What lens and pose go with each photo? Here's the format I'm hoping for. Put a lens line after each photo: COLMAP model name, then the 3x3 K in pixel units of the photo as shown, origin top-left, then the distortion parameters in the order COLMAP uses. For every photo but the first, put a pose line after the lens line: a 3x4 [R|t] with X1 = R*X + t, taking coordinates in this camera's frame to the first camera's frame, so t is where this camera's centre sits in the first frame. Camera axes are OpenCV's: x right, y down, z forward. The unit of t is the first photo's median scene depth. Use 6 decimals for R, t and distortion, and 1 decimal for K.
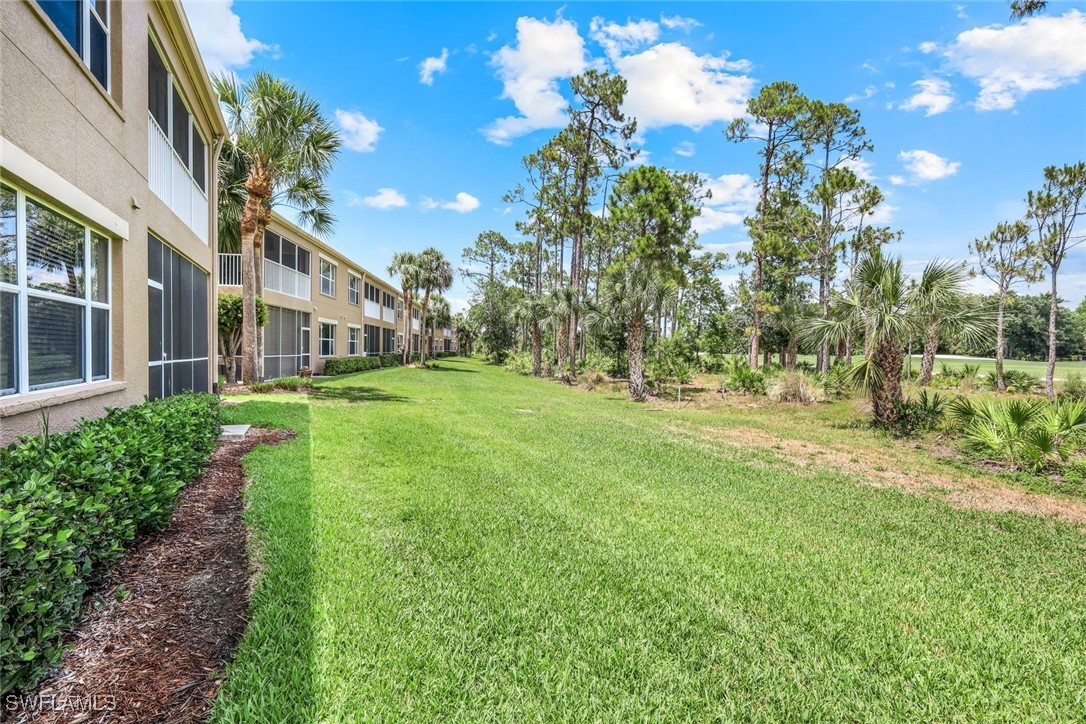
lens RADIAL K [[479.3, 0, 532.8], [0, 479.3, 358.7], [0, 0, 1]] dist [0.008076, -0.000789]
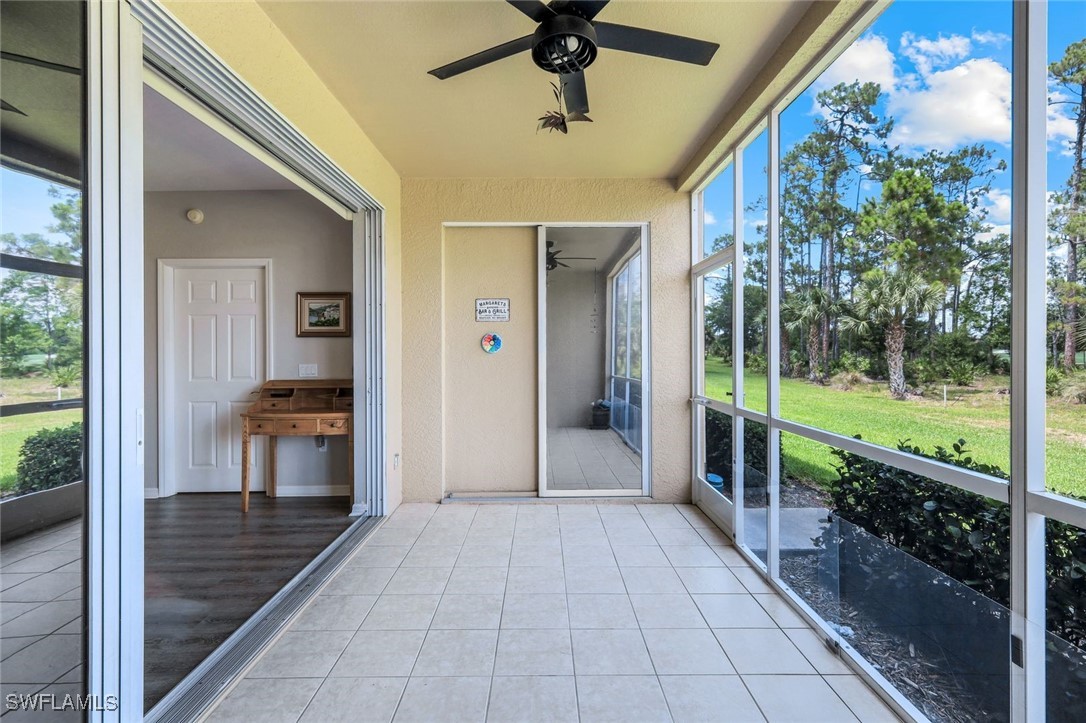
lens RADIAL K [[479.3, 0, 551.9], [0, 479.3, 350.7], [0, 0, 1]] dist [0.008076, -0.000789]
pose [[0.909332, -0.022417, -0.415467, -0.022077], [0.013245, 0.999601, -0.024946, -0.002804], [0.415860, 0.017181, 0.909266, -0.184965]]
